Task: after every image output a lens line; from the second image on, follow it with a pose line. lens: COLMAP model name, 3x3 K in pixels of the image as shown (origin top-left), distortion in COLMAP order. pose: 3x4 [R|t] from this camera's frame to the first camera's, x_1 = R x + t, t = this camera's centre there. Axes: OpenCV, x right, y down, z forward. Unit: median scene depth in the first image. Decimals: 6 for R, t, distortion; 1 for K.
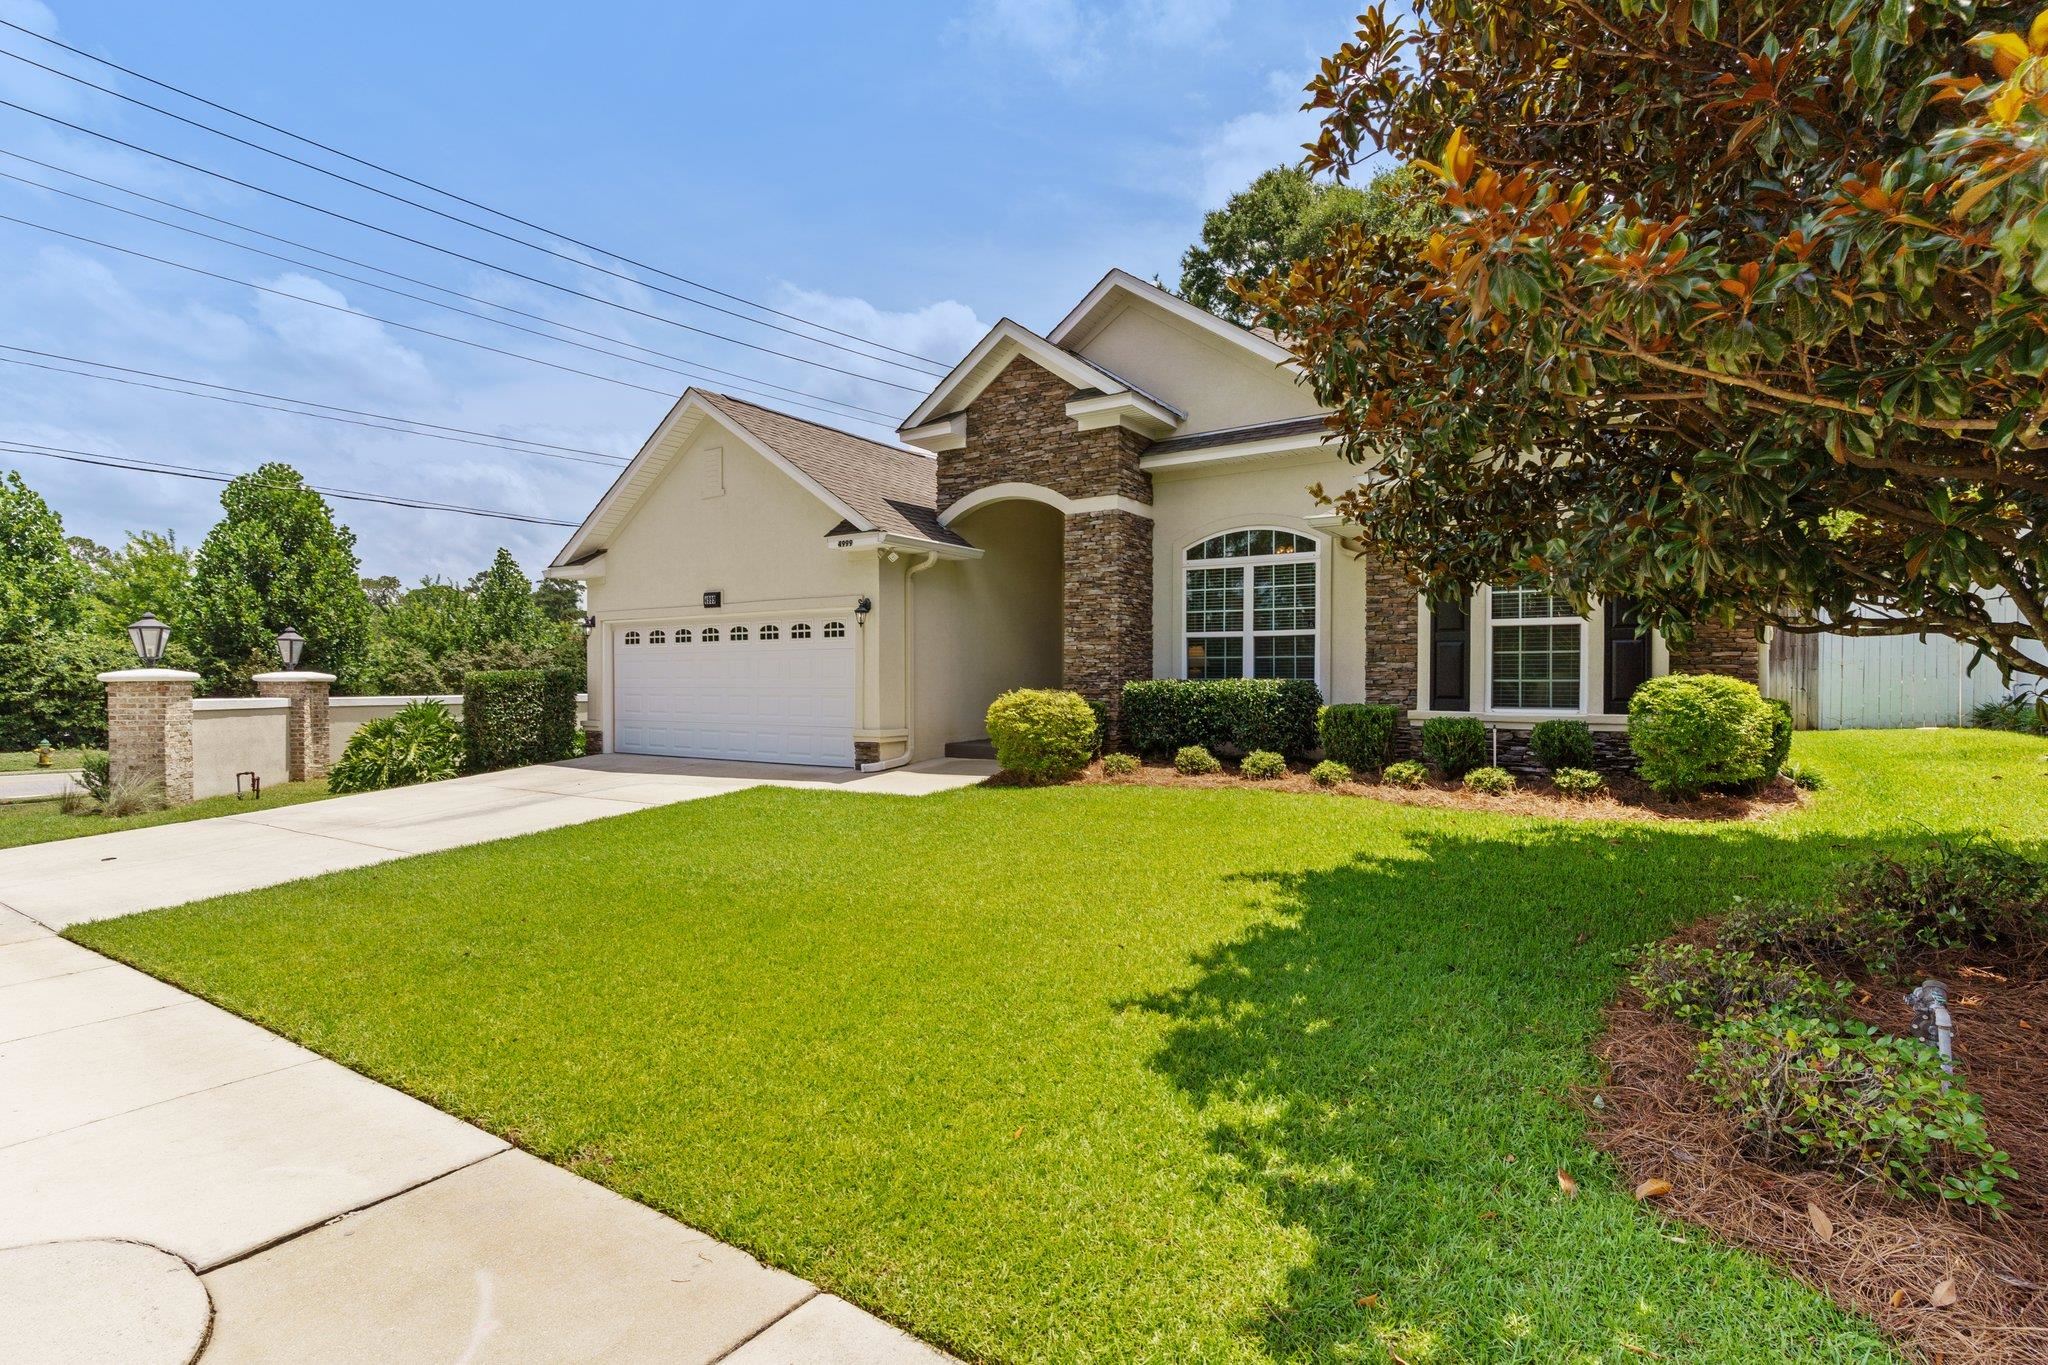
lens RADIAL K [[990.3, 0, 1023.1], [0, 990.3, 684.9], [0, 0, 1]] dist [0.003152, -0.000984]
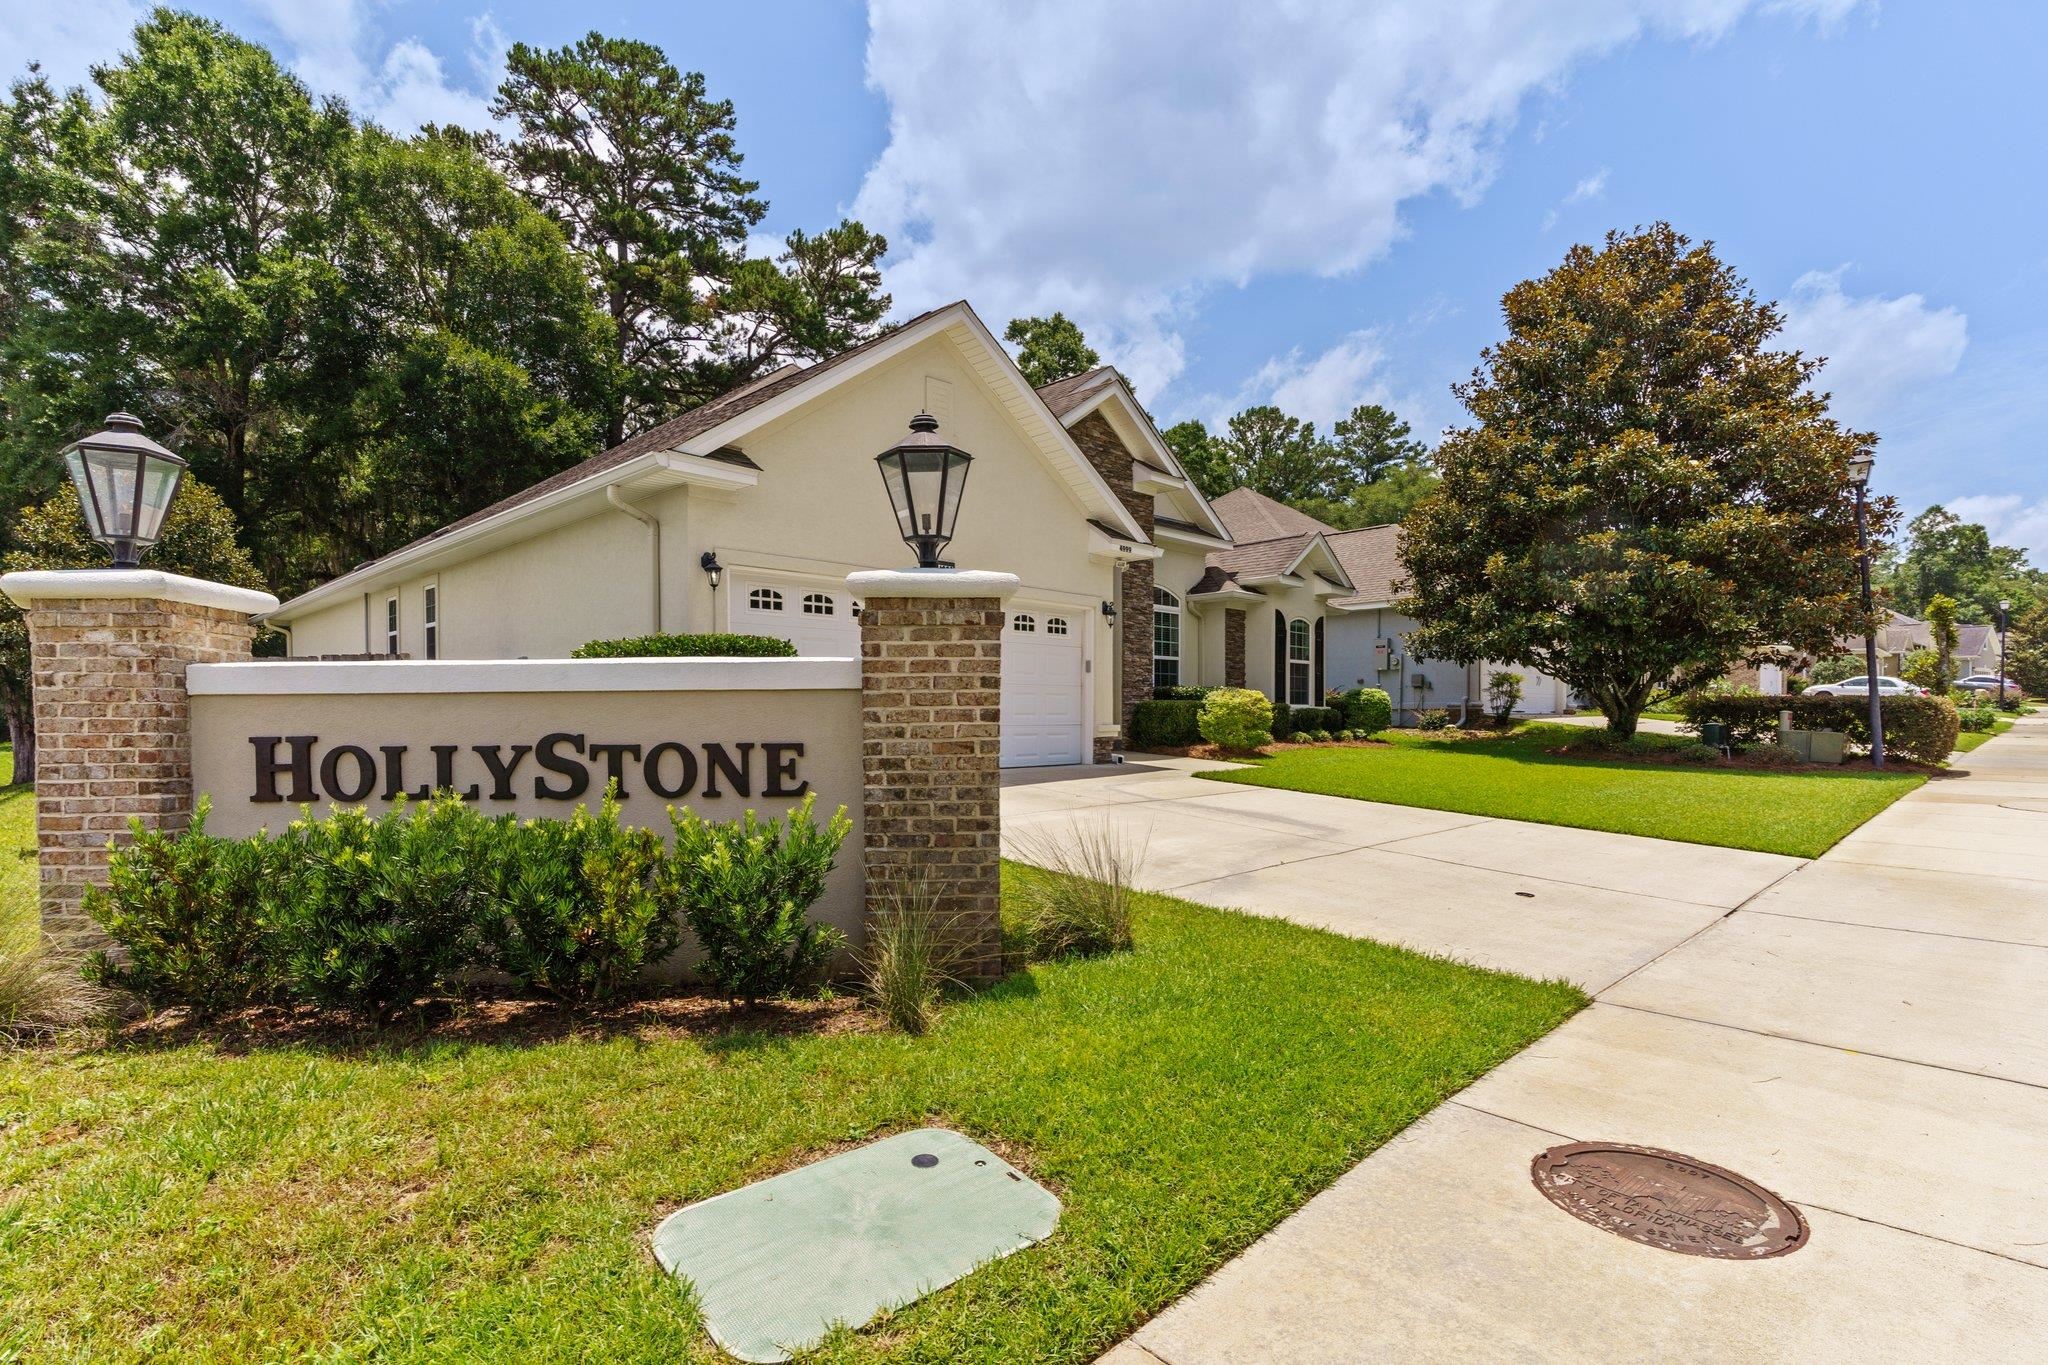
lens RADIAL K [[990.3, 0, 1001.9], [0, 990.3, 731.5], [0, 0, 1]] dist [0.003152, -0.000984]
pose [[0.215633, -0.012727, 0.976391, -1.246344], [0.006368, 0.999912, 0.011627, 0.040019], [-0.976454, 0.003710, 0.215695, 0.896403]]
